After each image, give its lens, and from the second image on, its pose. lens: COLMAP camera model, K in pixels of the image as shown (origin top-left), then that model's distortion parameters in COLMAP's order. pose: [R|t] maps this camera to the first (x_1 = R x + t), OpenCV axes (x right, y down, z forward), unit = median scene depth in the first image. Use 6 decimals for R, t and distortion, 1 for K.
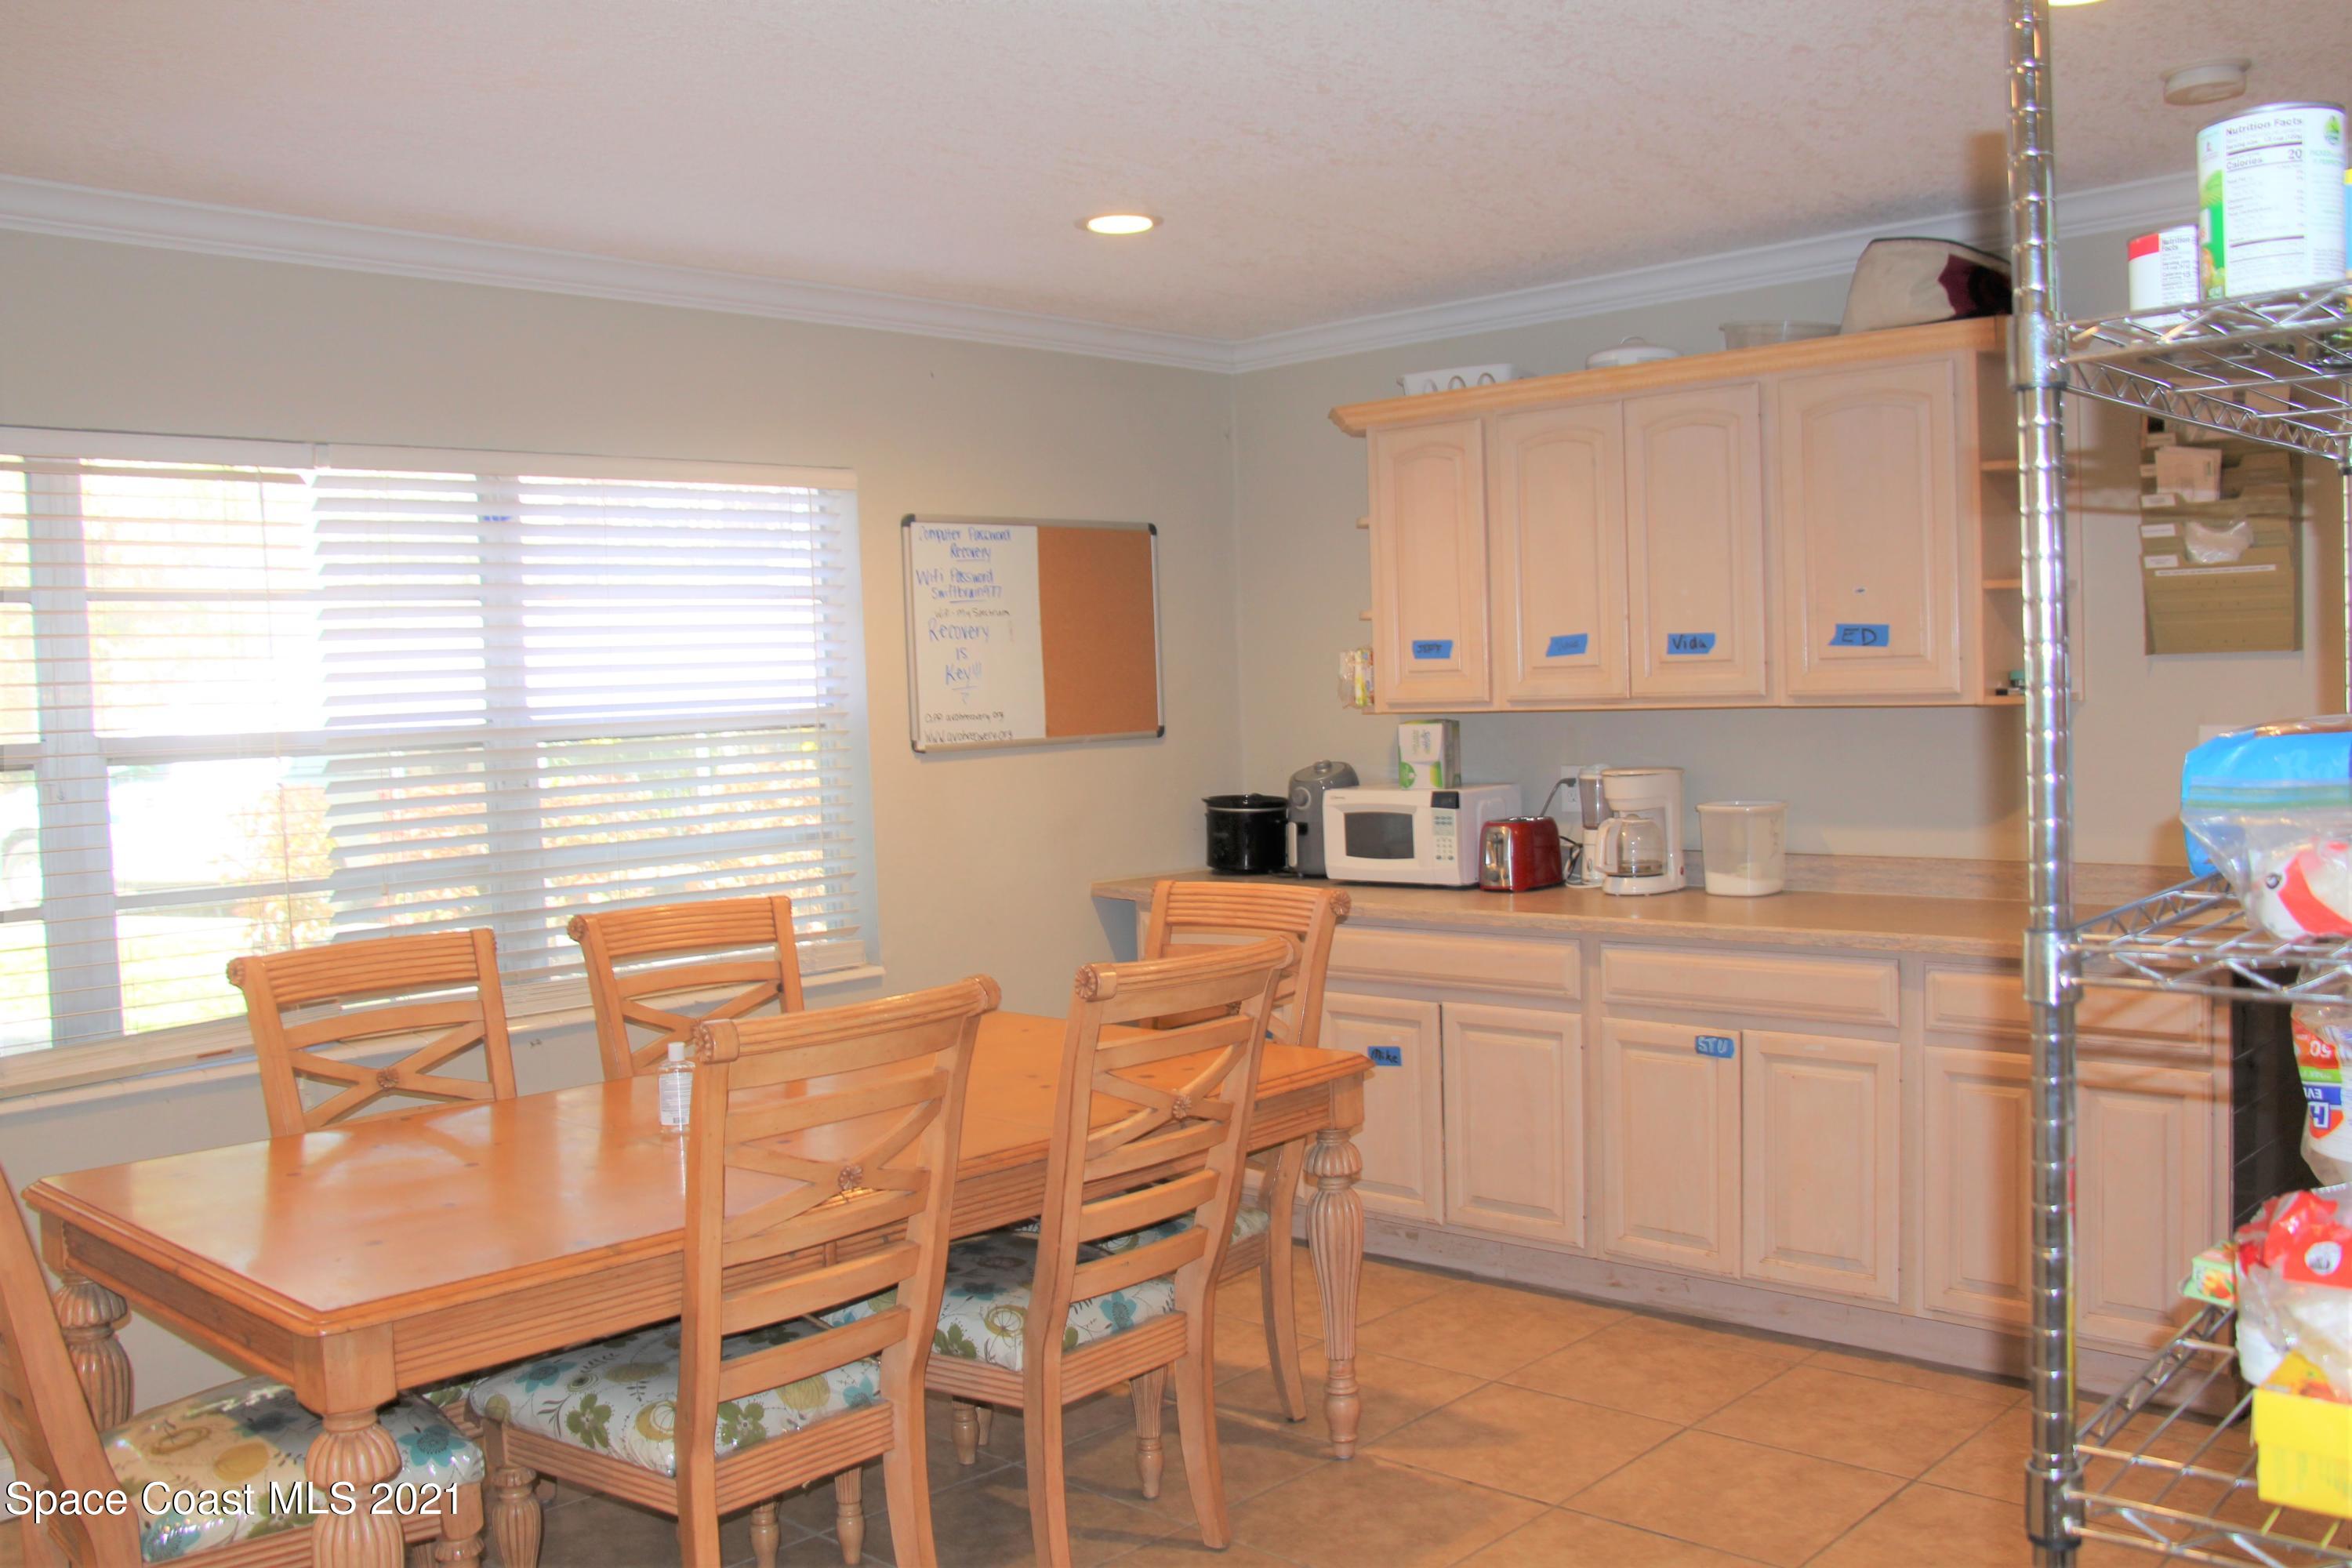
lens RADIAL K [[2146.9, 0, 1176.0], [0, 2146.9, 784.0], [0, 0, 1]] dist [-0.011813, -0.002021]
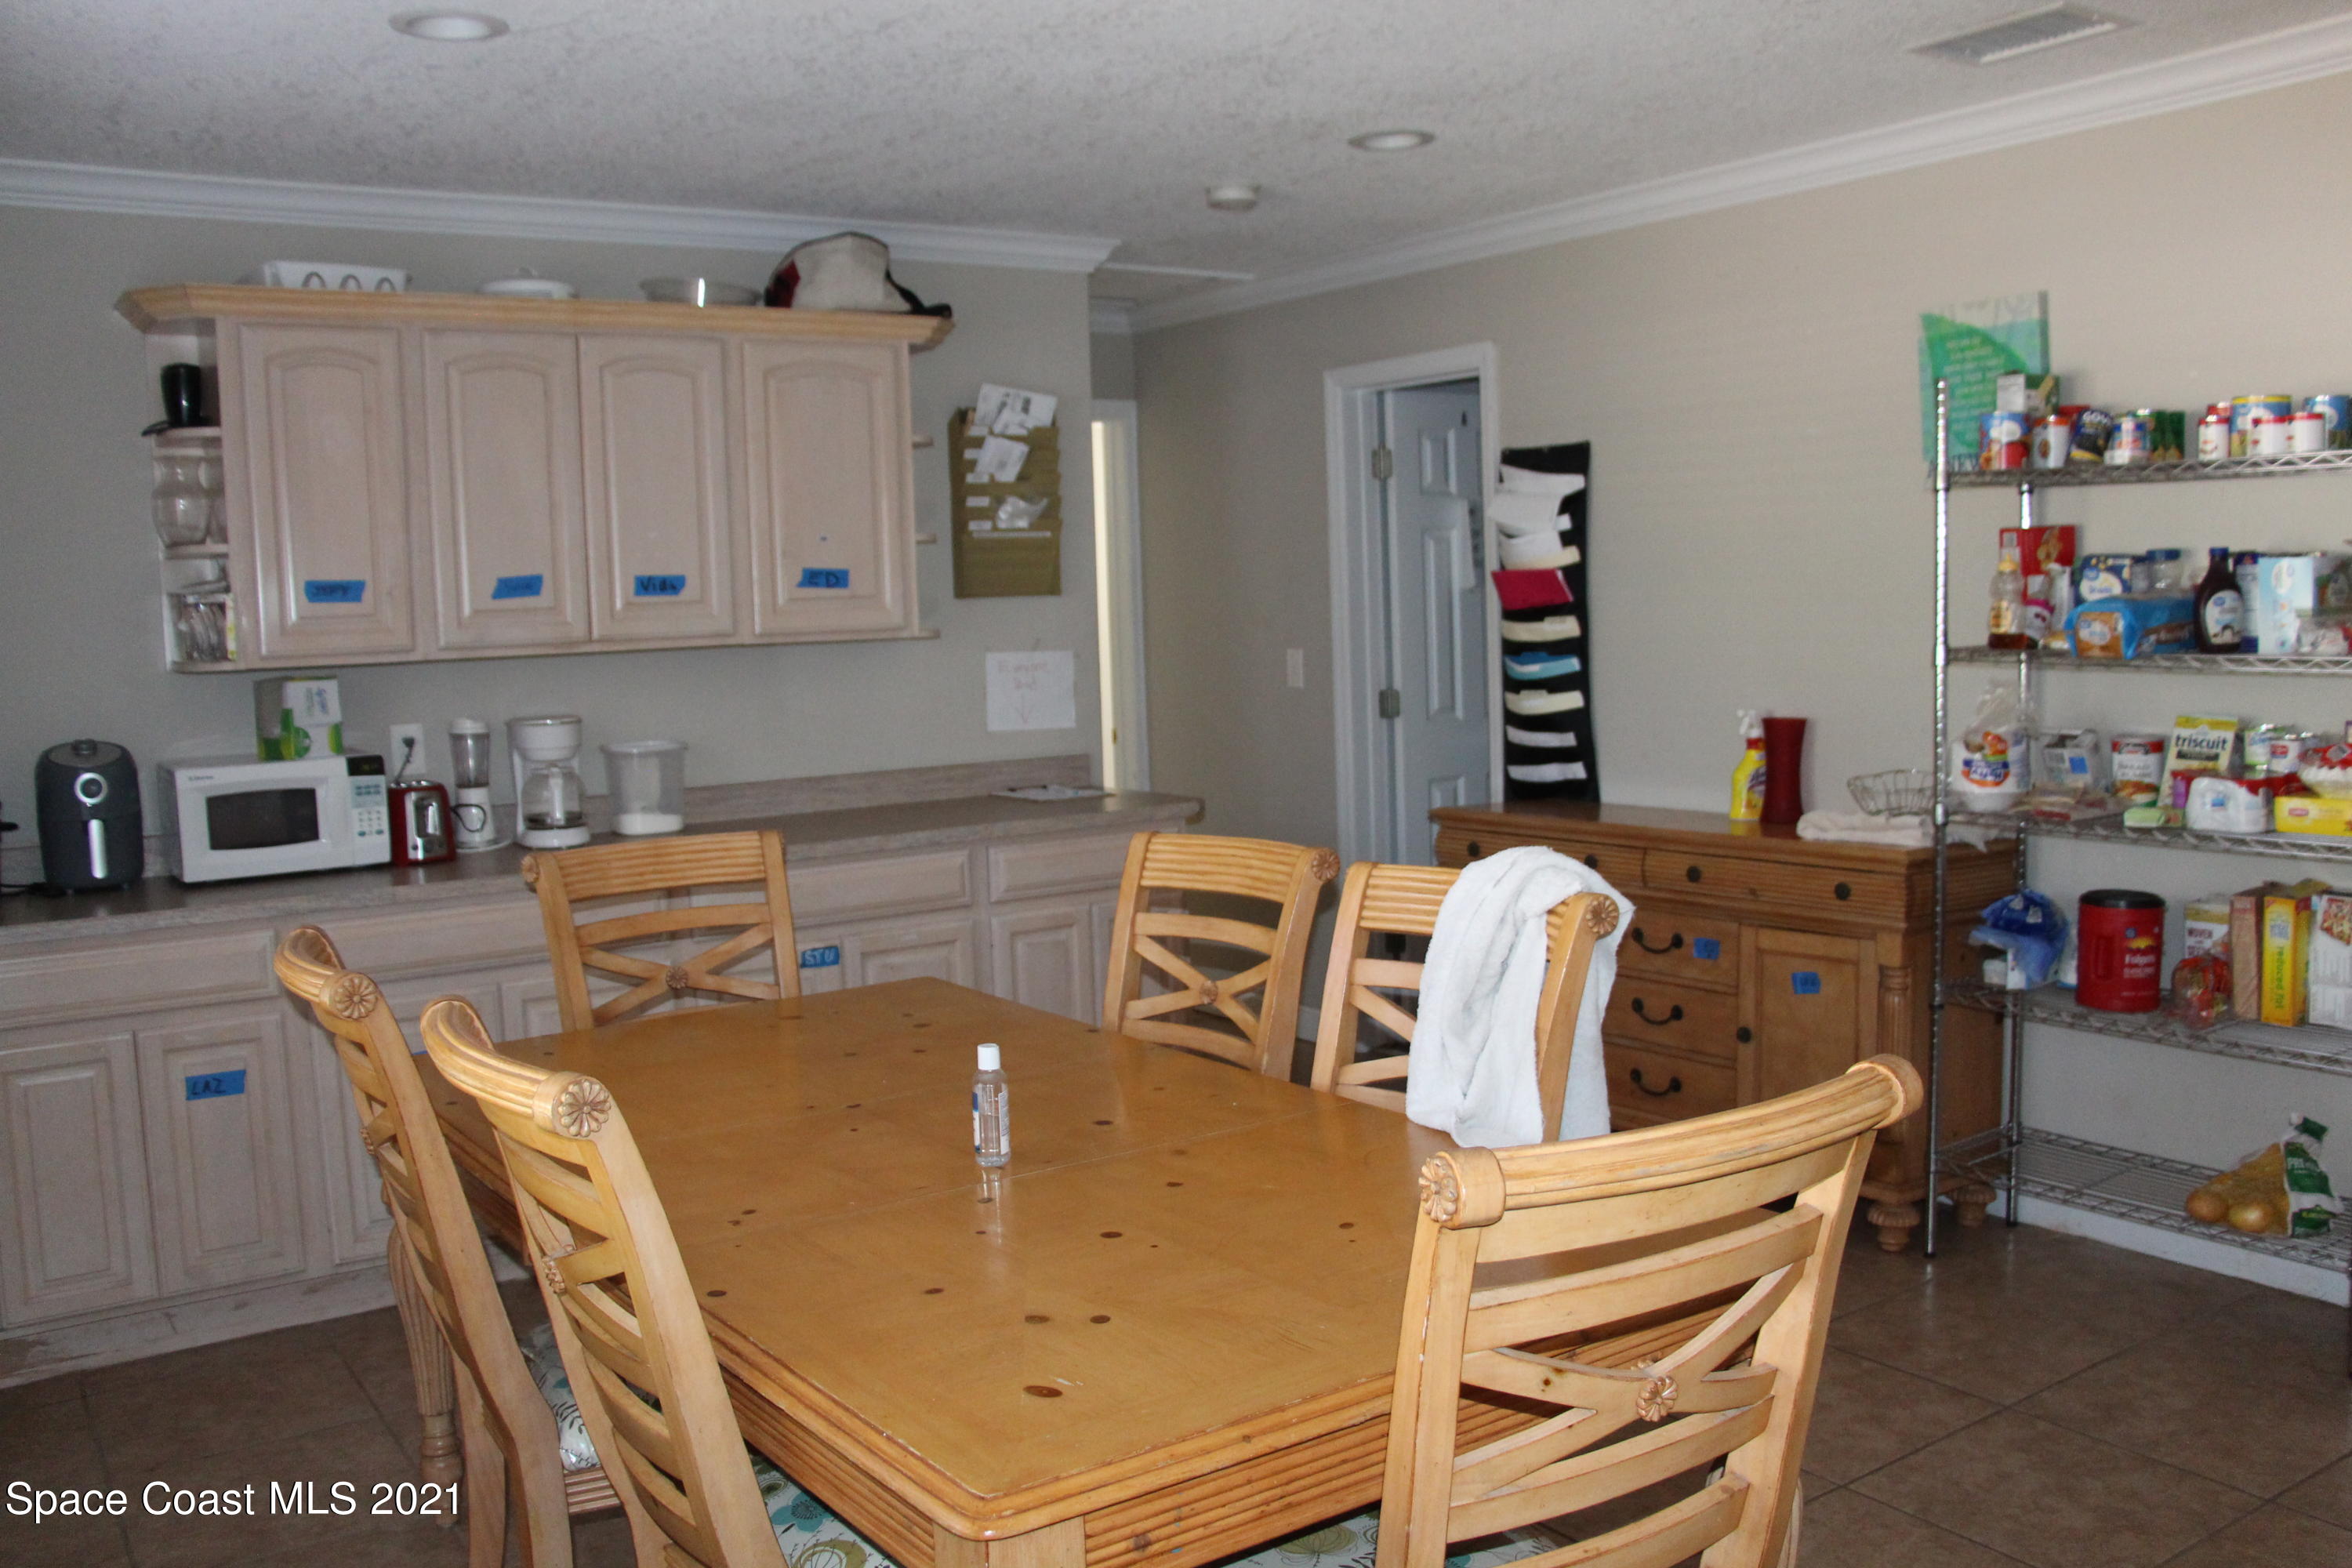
lens RADIAL K [[2146.9, 0, 1176.0], [0, 2146.9, 784.0], [0, 0, 1]] dist [-0.011813, -0.002021]
pose [[0.241490, -0.061753, 0.968436, -0.662615], [0.080506, 0.995808, 0.043423, 0.003578], [-0.967058, 0.067479, 0.245449, 0.499712]]
